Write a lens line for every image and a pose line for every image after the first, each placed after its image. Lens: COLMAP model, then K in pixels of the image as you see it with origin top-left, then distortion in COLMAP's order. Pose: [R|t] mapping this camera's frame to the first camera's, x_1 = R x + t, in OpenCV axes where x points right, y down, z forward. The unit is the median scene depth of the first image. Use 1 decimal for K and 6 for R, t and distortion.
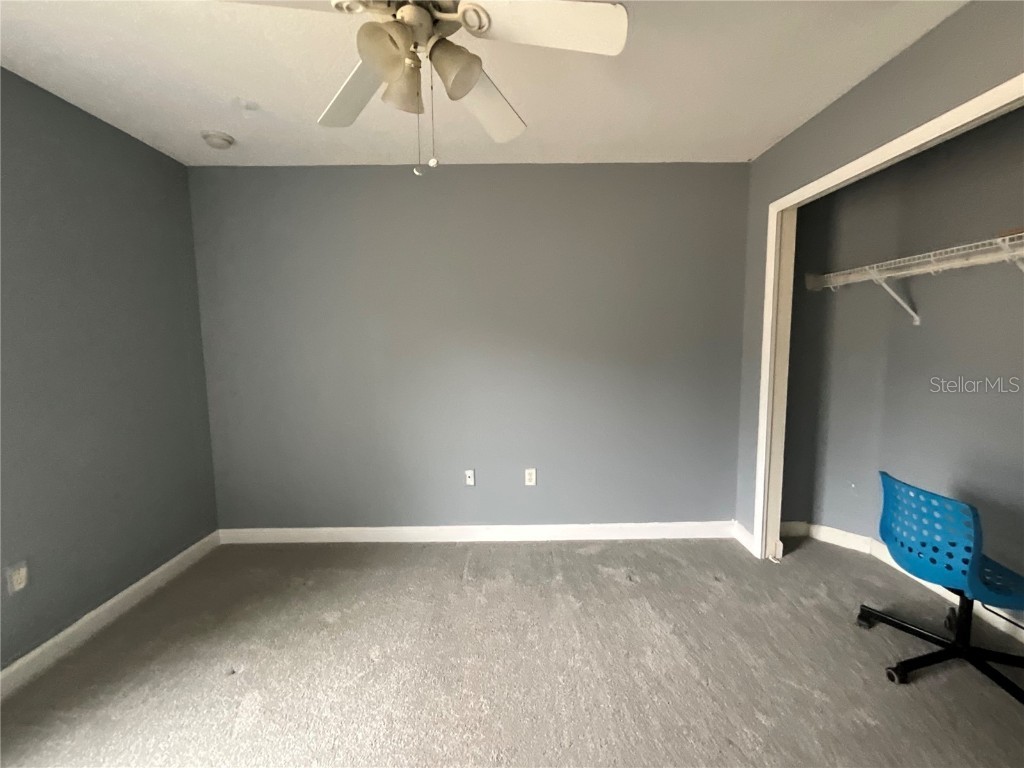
lens RADIAL K [[414.3, 0, 511.8], [0, 414.3, 383.4], [0, 0, 1]] dist [0.000144, 0.000003]
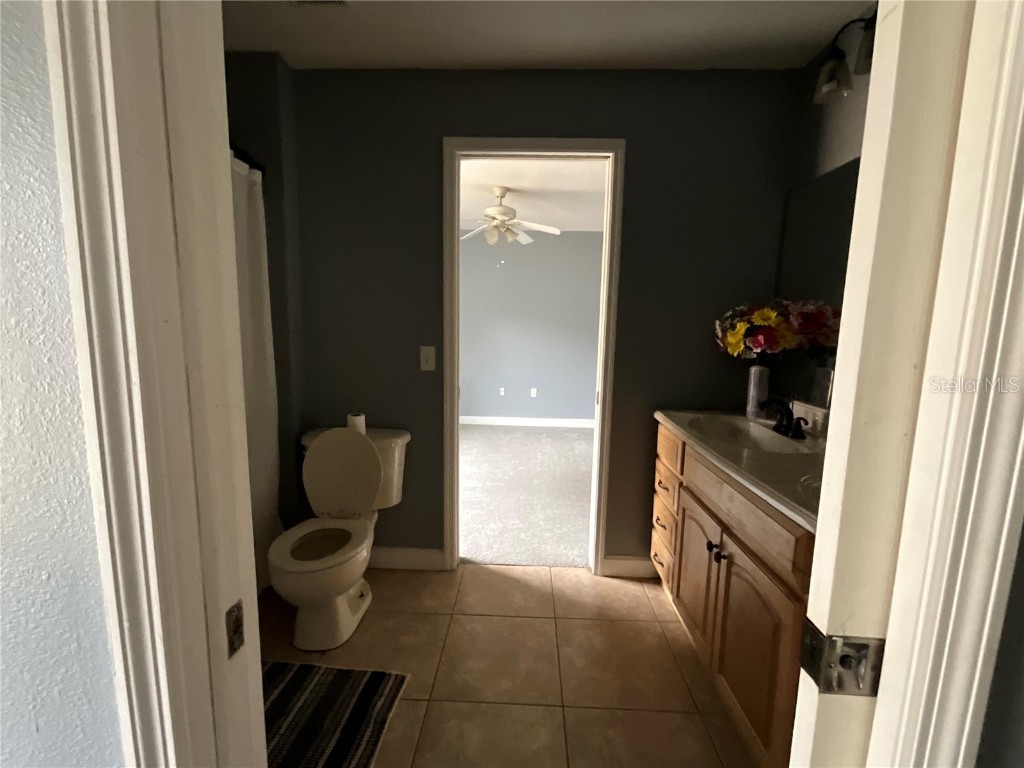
lens RADIAL K [[414.3, 0, 513.5], [0, 414.3, 383.3], [0, 0, 1]] dist [0.000144, 0.000003]
pose [[0.998551, 0.033826, -0.041854, 0.037372], [-0.032460, 0.998931, 0.032913, 0.153729], [0.042922, -0.031506, 0.998582, -1.165793]]
